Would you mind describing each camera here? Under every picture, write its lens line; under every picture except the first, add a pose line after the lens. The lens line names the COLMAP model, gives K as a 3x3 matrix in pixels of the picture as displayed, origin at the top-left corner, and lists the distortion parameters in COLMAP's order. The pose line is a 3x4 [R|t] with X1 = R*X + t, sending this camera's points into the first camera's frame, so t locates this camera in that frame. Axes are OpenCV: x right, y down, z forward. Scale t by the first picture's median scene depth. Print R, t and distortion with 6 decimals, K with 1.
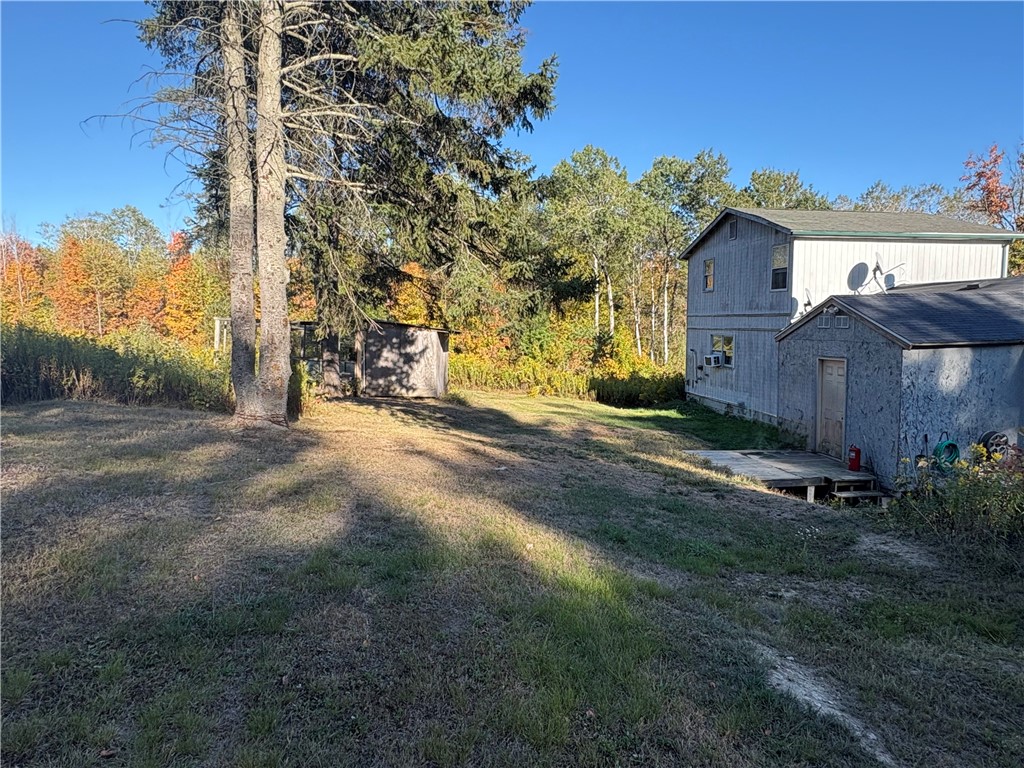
lens RADIAL K [[609.7, 0, 511.4], [0, 609.7, 381.4], [0, 0, 1]] dist [-0.001185, -0.000010]
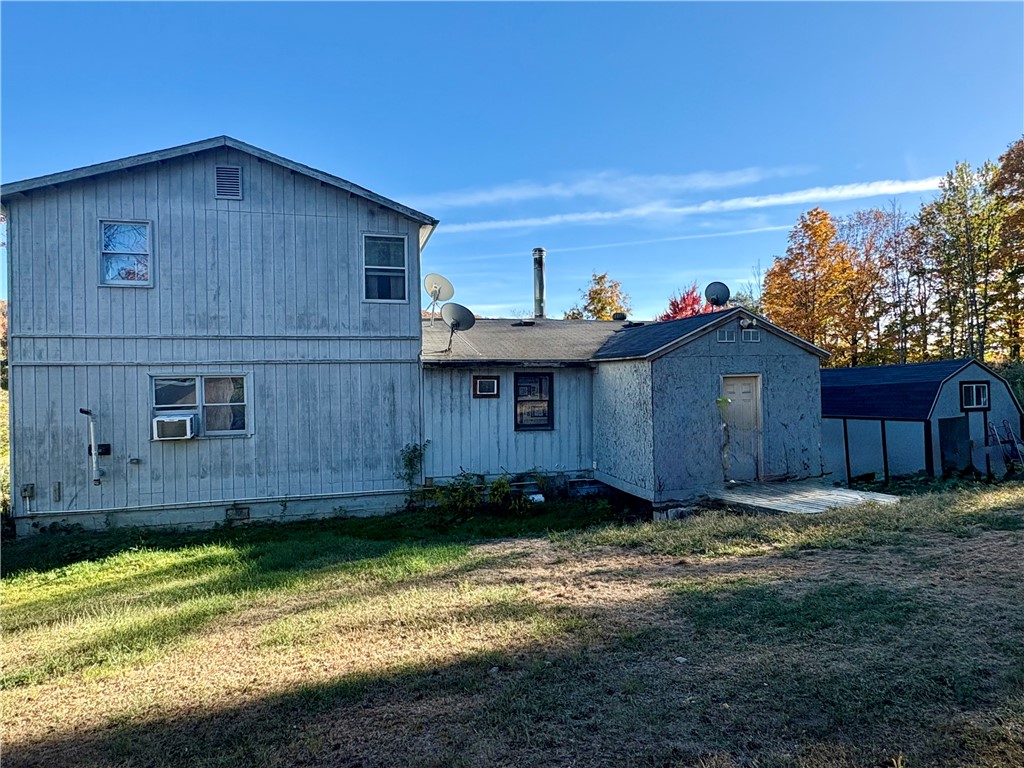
lens RADIAL K [[609.7, 0, 512.2], [0, 609.7, 388.8], [0, 0, 1]] dist [-0.001185, -0.000010]
pose [[-0.115977, 0.012501, 0.993173, -0.218951], [0.122135, 0.992512, 0.001769, -0.037400], [-0.985714, 0.121507, -0.116635, 0.896046]]
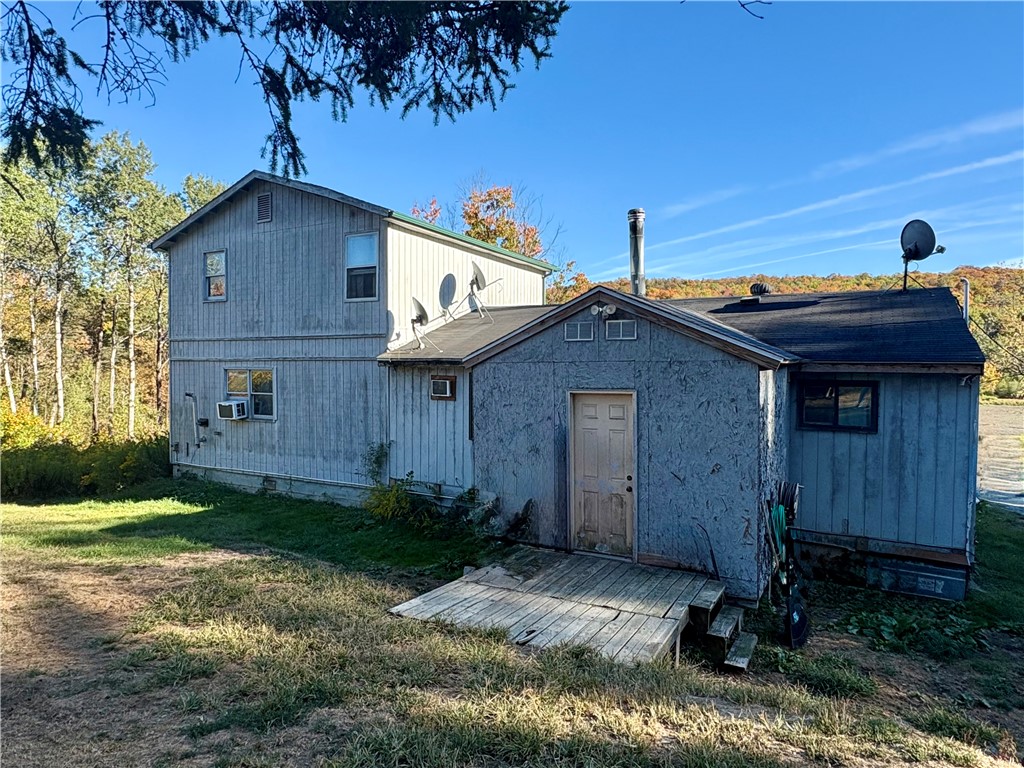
lens RADIAL K [[632.0, 0, 507.8], [0, 632.0, 387.0], [0, 0, 1]] dist [0.009911, 0.001768]
pose [[0.614848, -0.012863, 0.788540, -0.012088], [0.069639, 0.996847, -0.038039, -0.015173], [-0.785565, 0.078301, 0.613805, 0.425533]]
